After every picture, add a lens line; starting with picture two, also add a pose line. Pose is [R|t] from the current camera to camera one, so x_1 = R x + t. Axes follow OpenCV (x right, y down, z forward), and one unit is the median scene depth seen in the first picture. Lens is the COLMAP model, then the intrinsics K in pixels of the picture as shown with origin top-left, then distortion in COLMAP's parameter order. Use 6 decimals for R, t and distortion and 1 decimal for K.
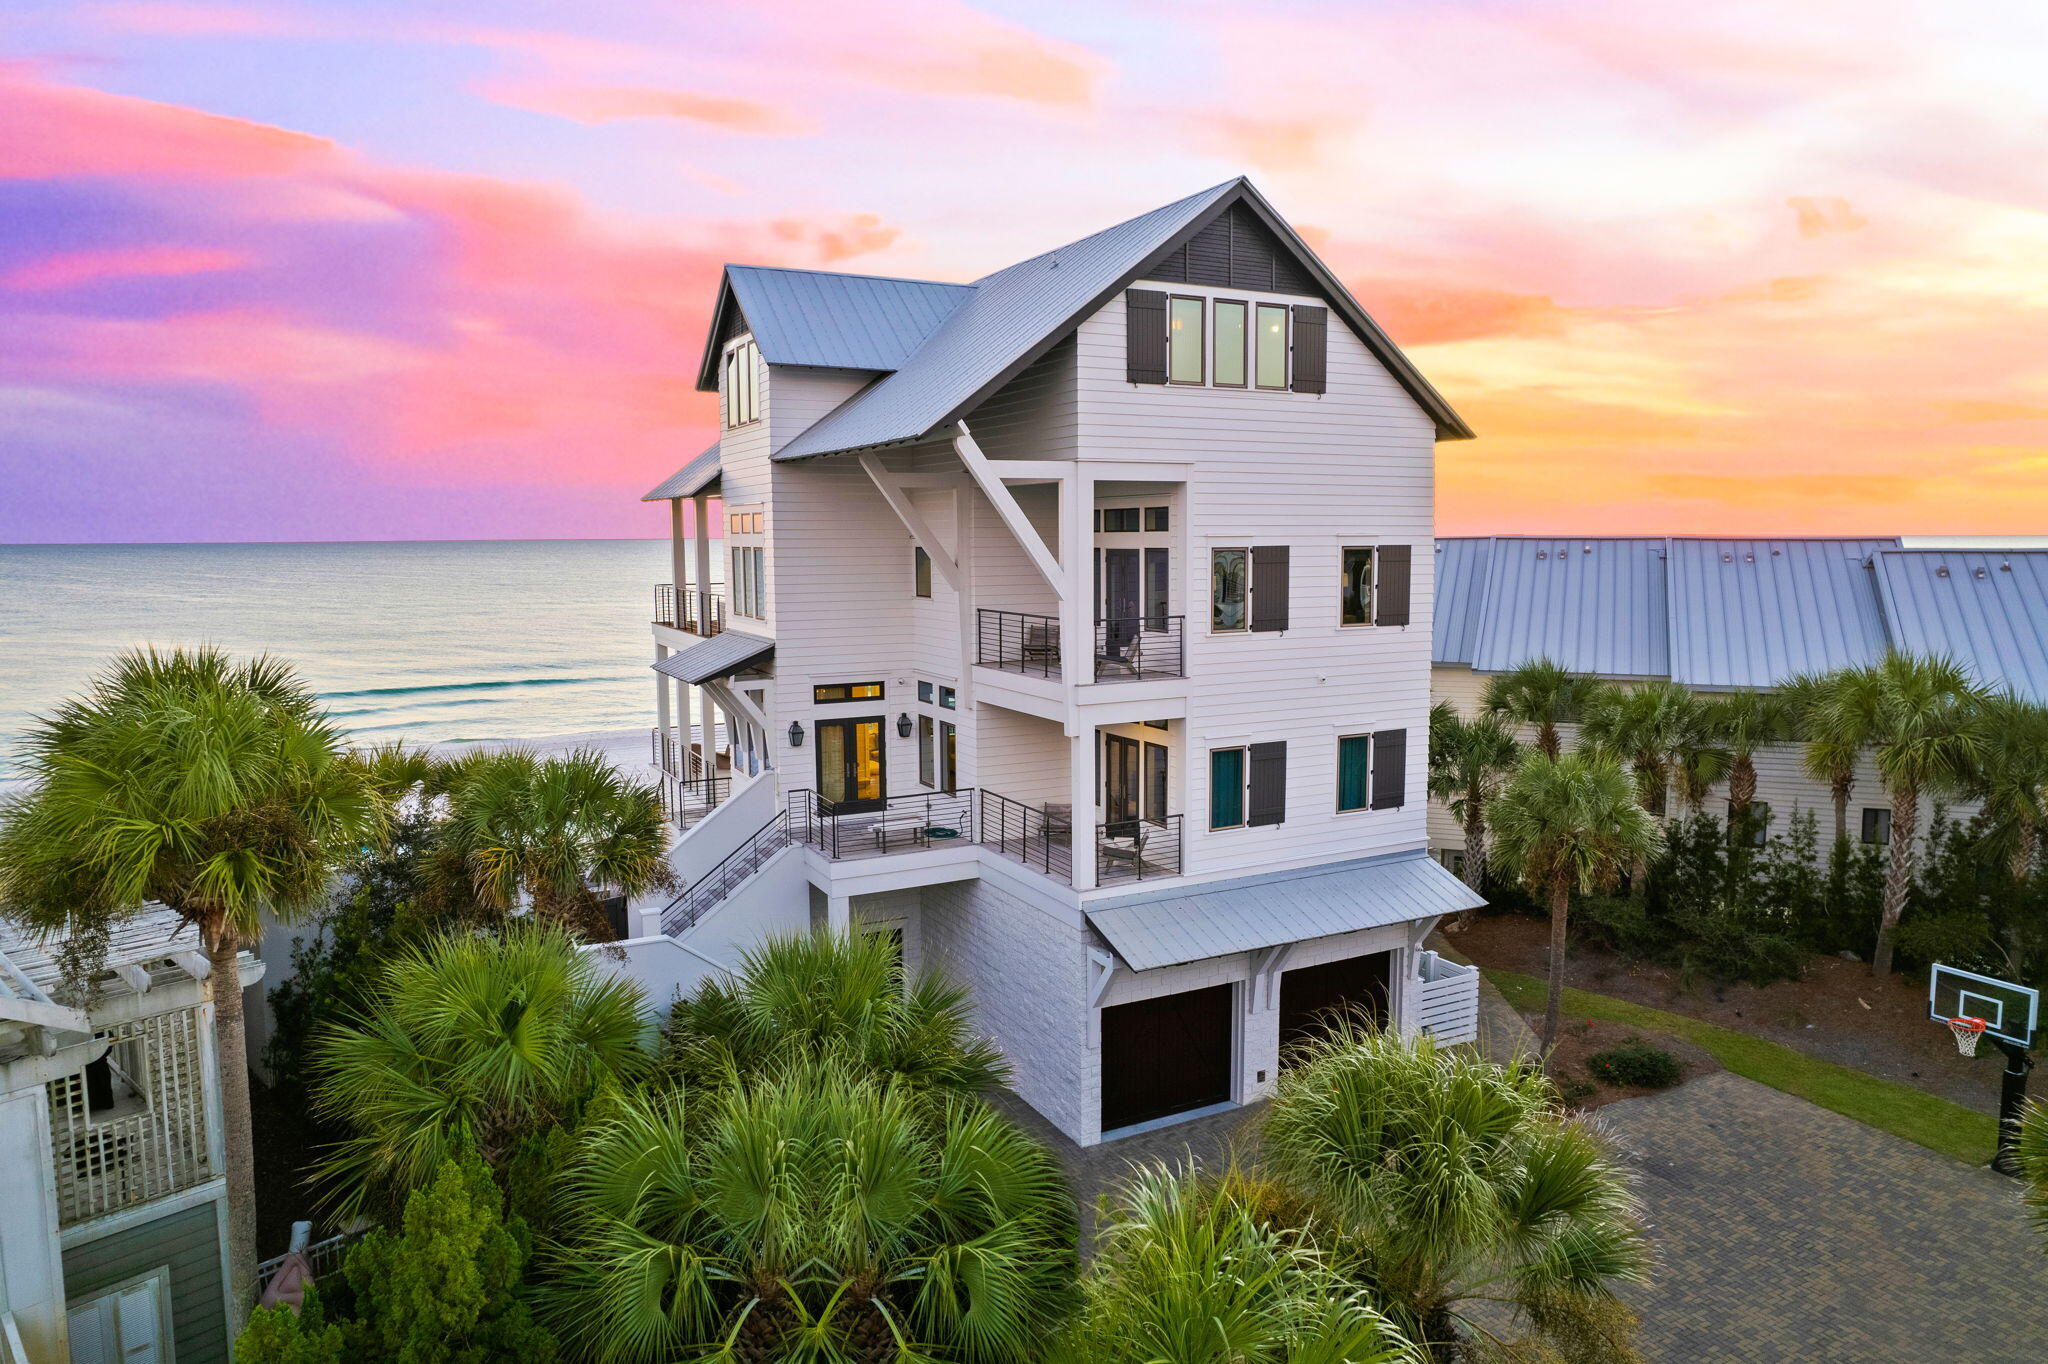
lens RADIAL K [[1265.1, 0, 1024.0], [0, 1265.1, 682.0], [0, 0, 1]] dist [0.000639, 0.001089]
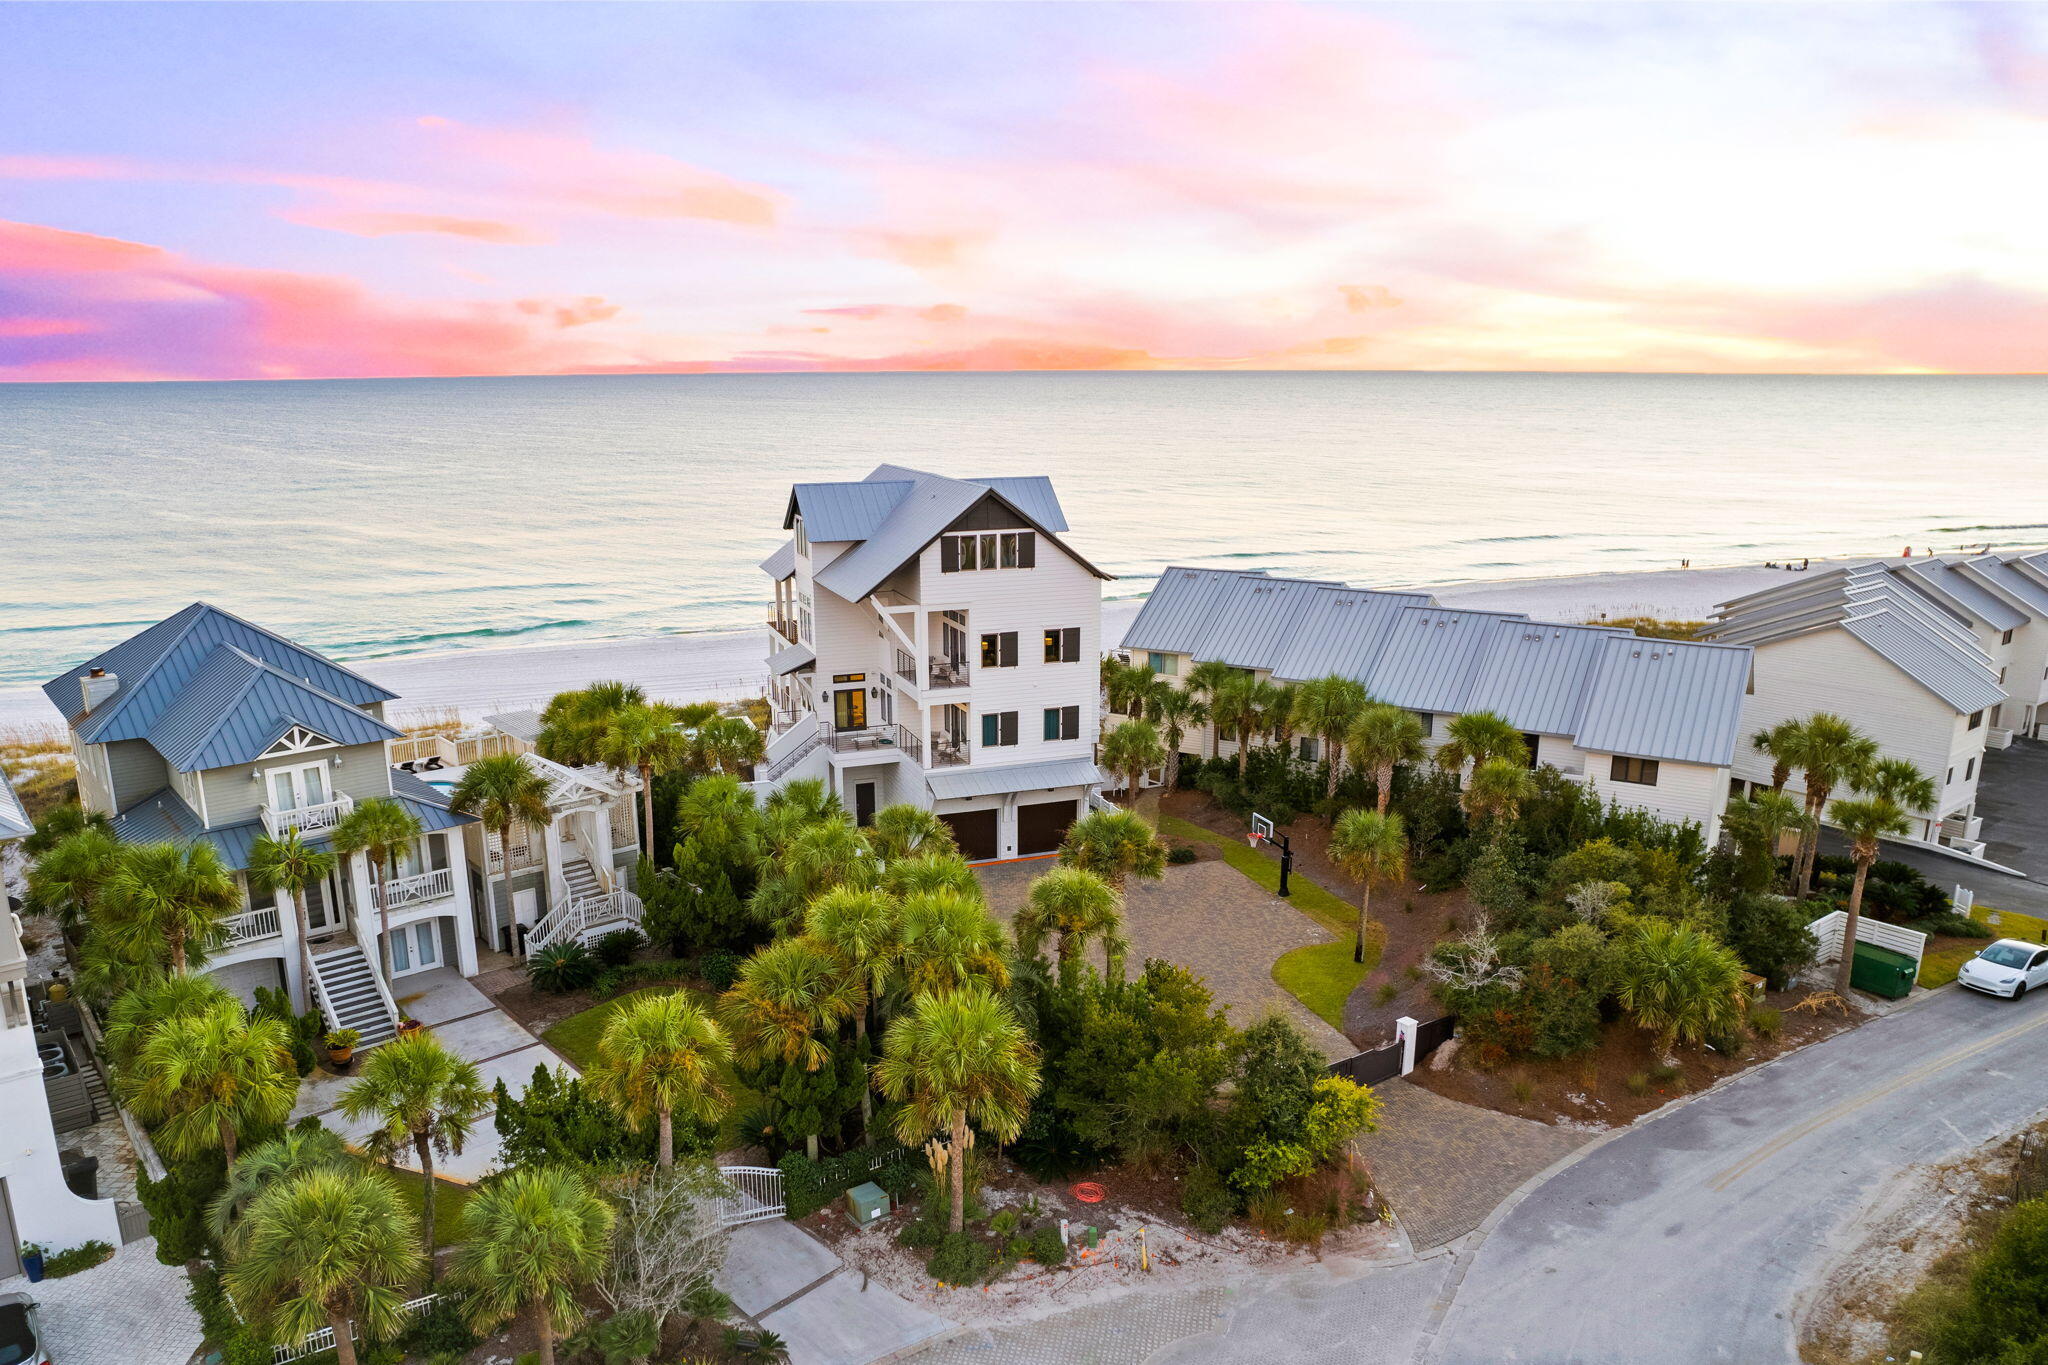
lens RADIAL K [[1432.6, 0, 1031.4], [0, 1432.6, 731.8], [0, 0, 1]] dist [-0.043734, -0.000735]
pose [[0.992627, 0.033664, -0.116437, 0.556644], [-0.016526, 0.989274, 0.145136, -0.313579], [0.120074, -0.142141, 0.982537, -1.700510]]
